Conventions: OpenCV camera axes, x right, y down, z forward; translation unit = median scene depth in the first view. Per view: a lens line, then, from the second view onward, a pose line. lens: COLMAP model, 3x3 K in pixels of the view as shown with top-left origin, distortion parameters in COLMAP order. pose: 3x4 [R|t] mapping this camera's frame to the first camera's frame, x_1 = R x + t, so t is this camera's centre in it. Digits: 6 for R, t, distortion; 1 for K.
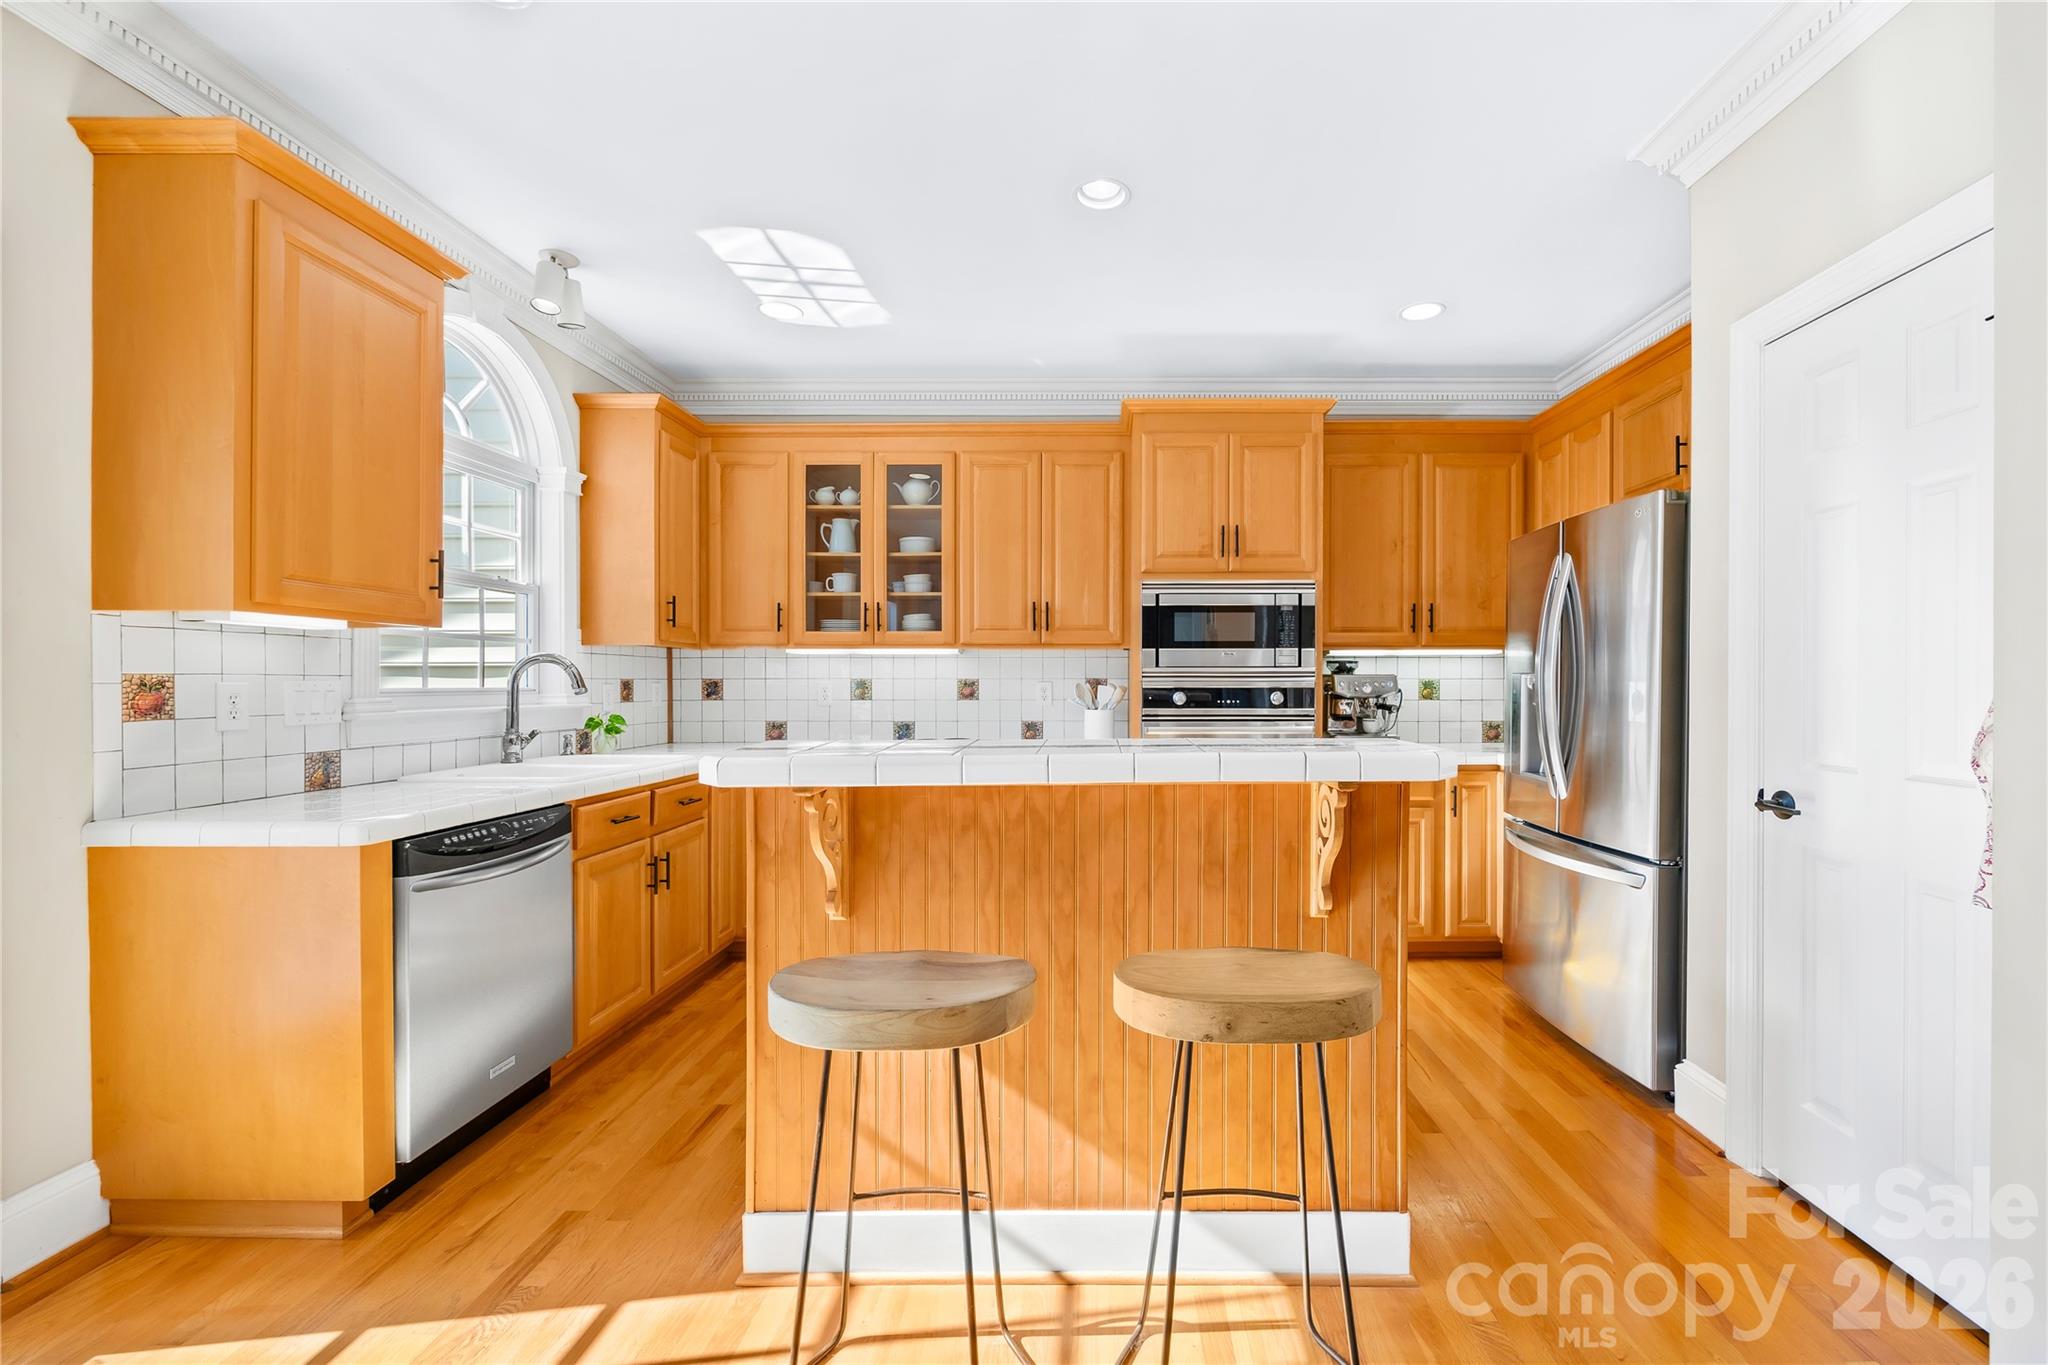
lens RADIAL K [[826.4, 0, 1071.7], [0, 826.4, 681.8], [0, 0, 1]] dist [-0.000377, -0.000057]
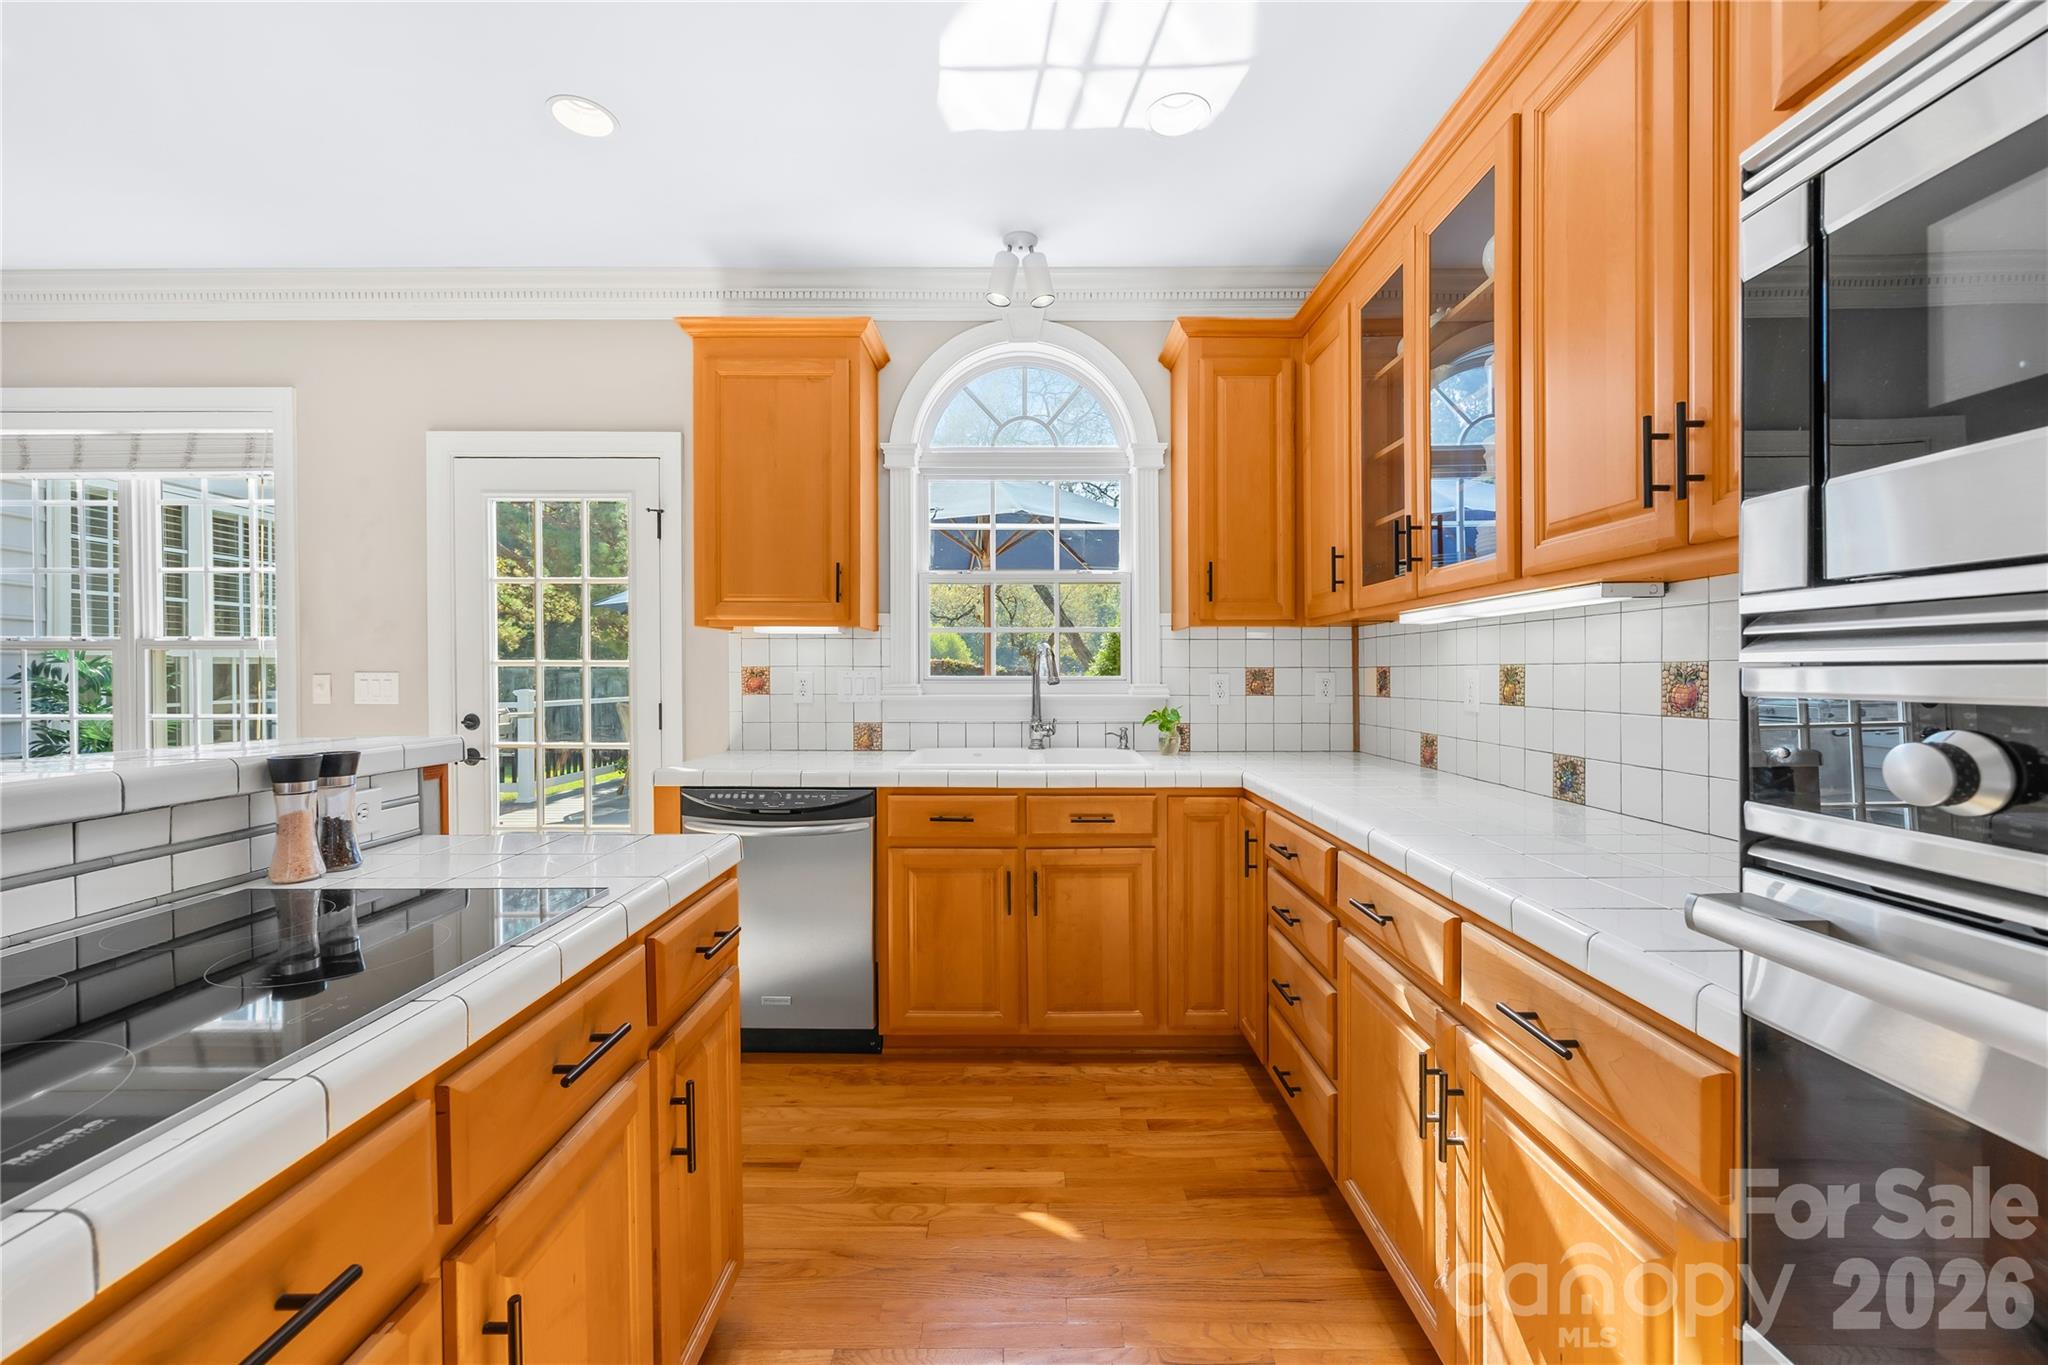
lens RADIAL K [[790.3, 0, 1031.6], [0, 790.3, 677.4], [0, 0, 1]] dist [-0.002017, -0.000233]
pose [[0.038739, 0.006772, -0.999226, 0.255470], [0.000719, 0.999977, 0.006805, 0.001118], [0.999249, -0.000982, 0.038734, 0.770626]]
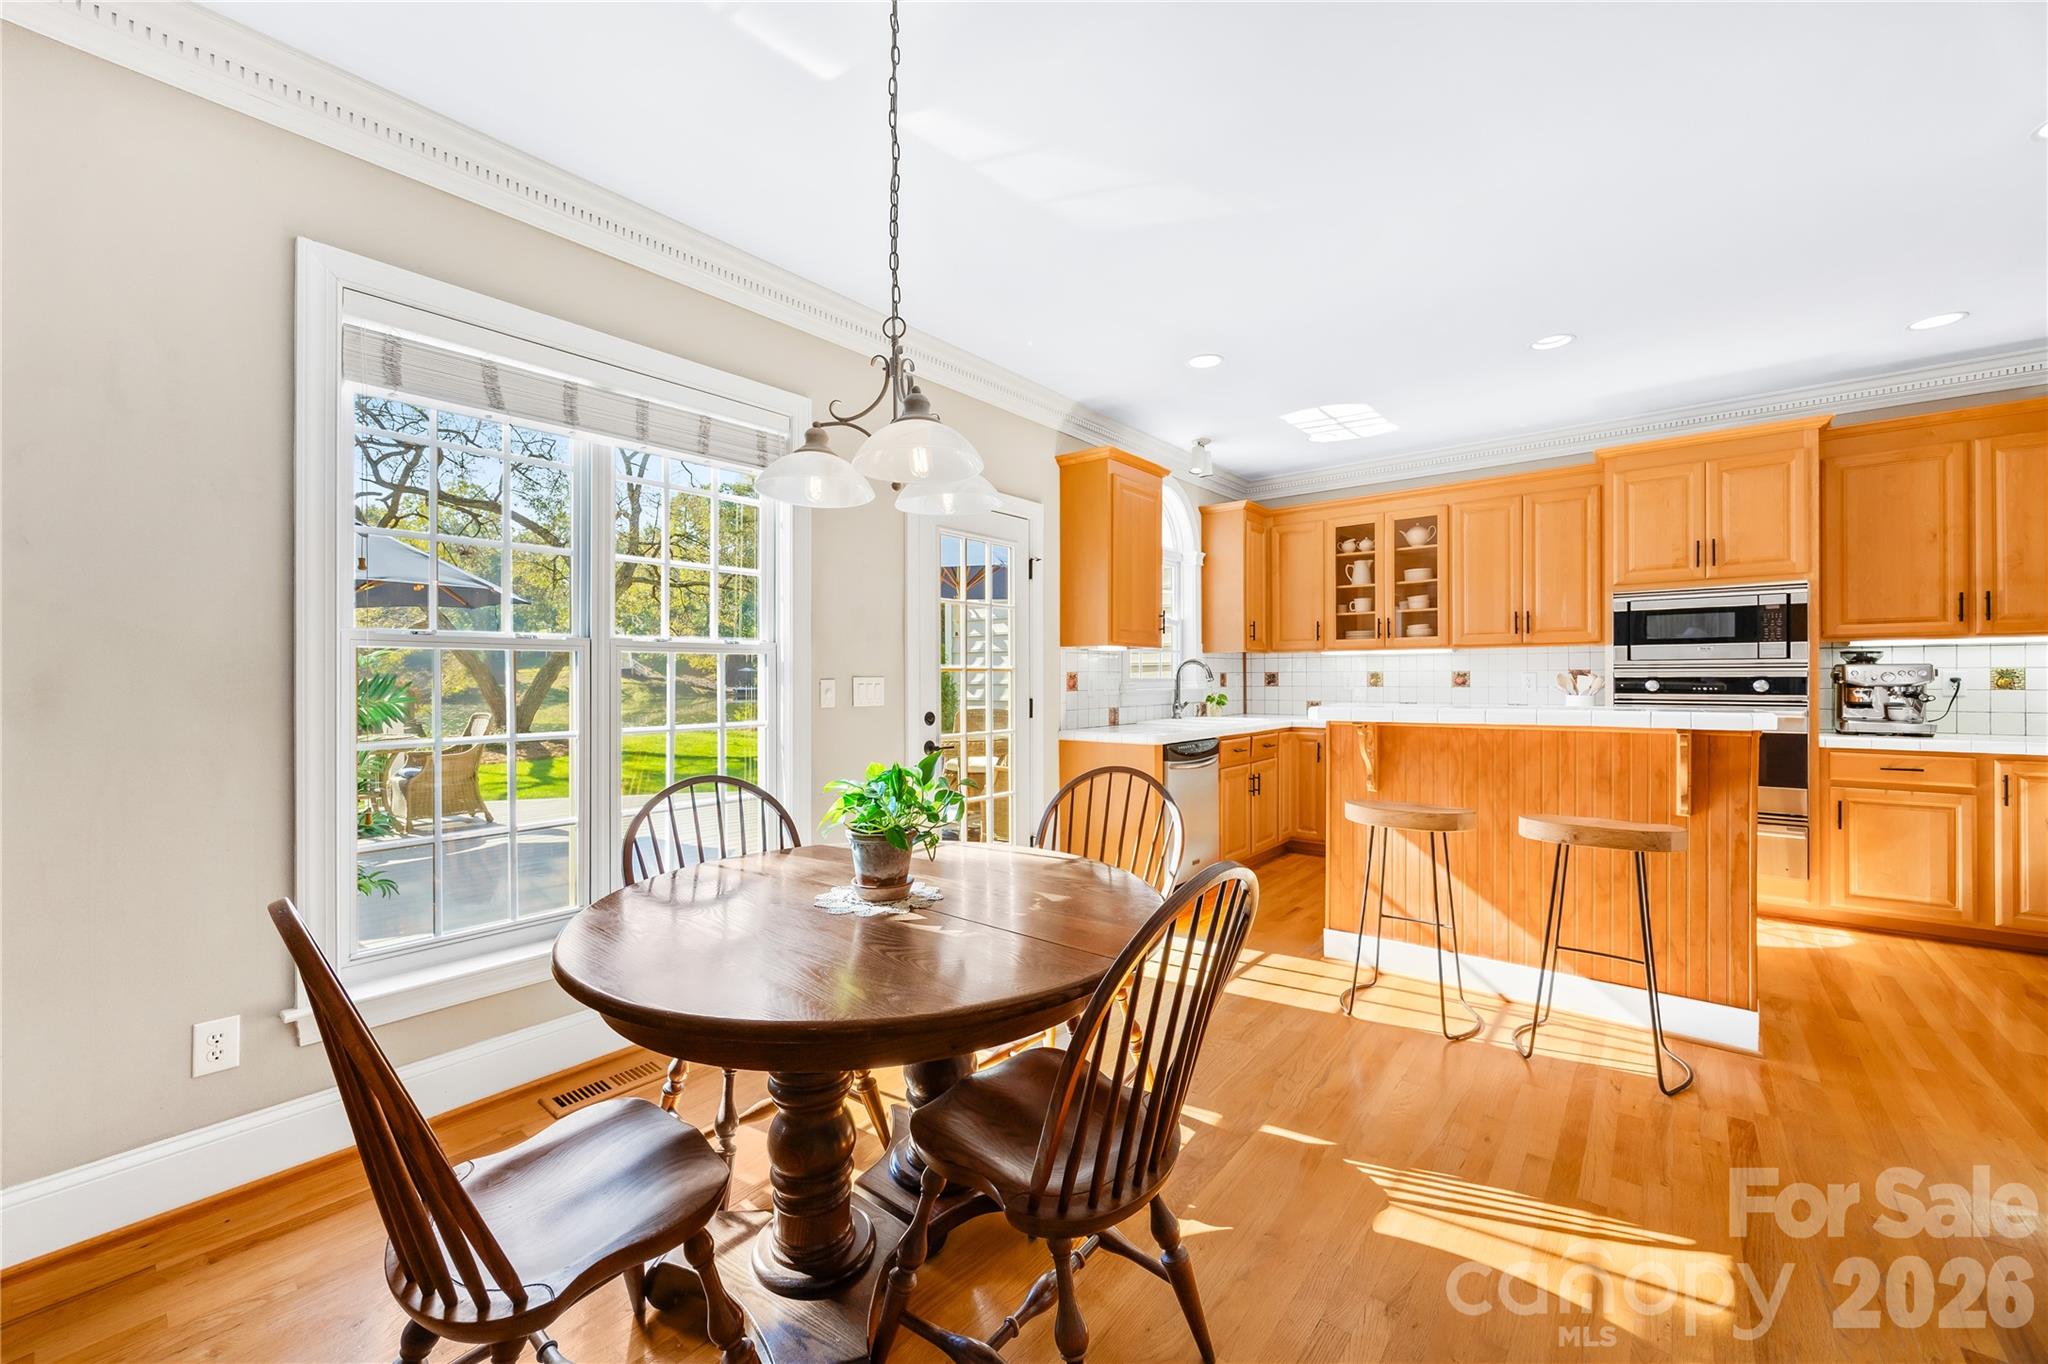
lens RADIAL K [[790.3, 0, 1031.6], [0, 790.3, 676.9], [0, 0, 1]] dist [-0.002017, -0.000233]
pose [[0.798168, -0.002741, -0.602429, 0.100420], [0.004895, 0.999986, 0.001936, 0.000083], [0.602415, -0.004494, 0.798170, -0.483220]]
